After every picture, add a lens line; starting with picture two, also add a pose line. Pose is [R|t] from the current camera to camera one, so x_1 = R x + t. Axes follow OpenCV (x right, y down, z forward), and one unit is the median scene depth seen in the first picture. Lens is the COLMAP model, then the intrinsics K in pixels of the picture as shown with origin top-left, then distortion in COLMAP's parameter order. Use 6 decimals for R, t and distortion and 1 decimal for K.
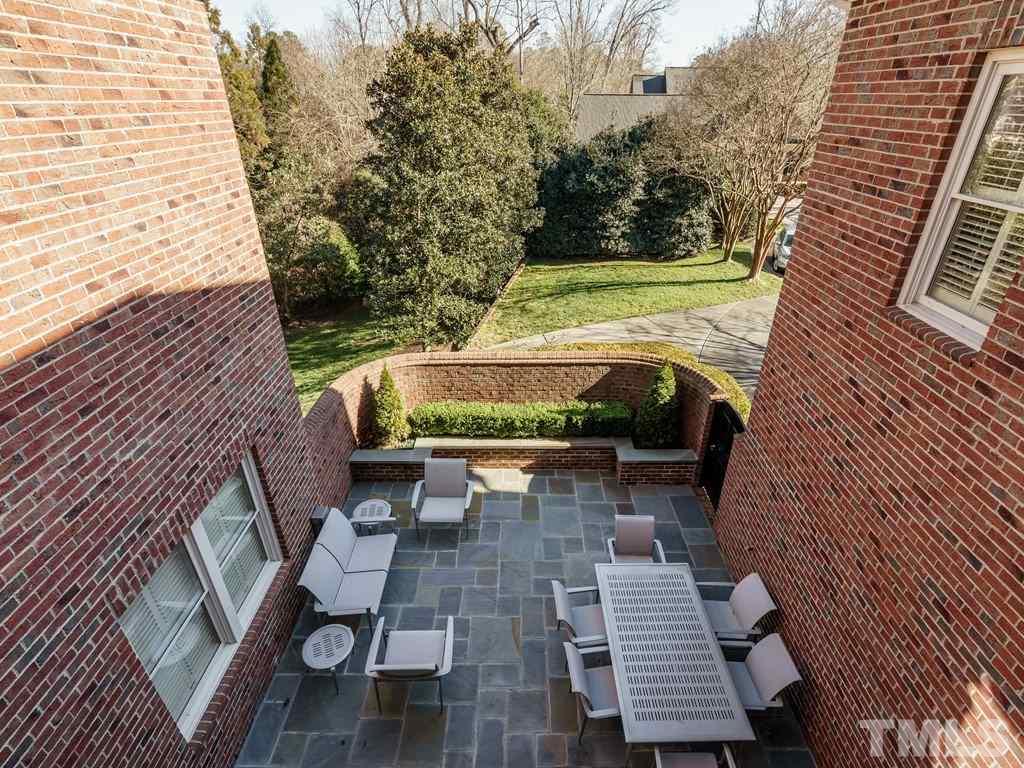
lens RADIAL K [[504.0, 0, 512.0], [0, 504.0, 384.0], [0, 0, 1]] dist [-0.004785, 0.000049]
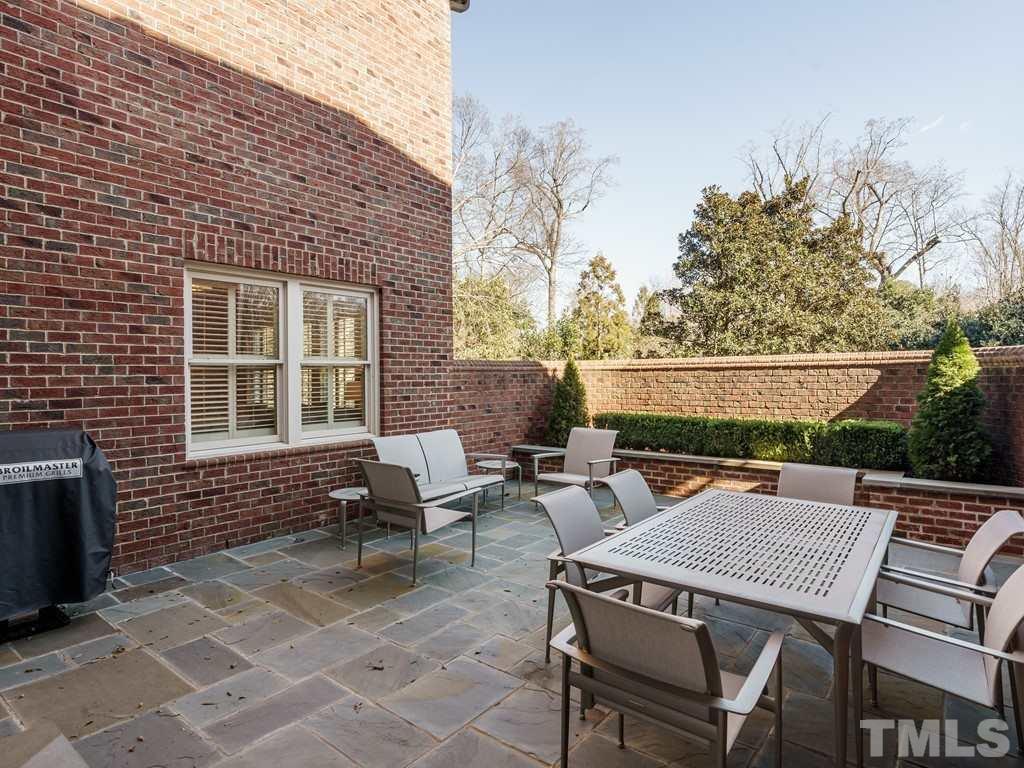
lens RADIAL K [[544.5, 0, 521.0], [0, 544.5, 385.8], [0, 0, 1]] dist [-0.004886, 0.001089]
pose [[0.795741, 0.004265, -0.605622, 0.466999], [-0.285290, 0.884720, -0.368619, 0.683634], [0.534234, 0.466104, 0.705224, 0.441889]]
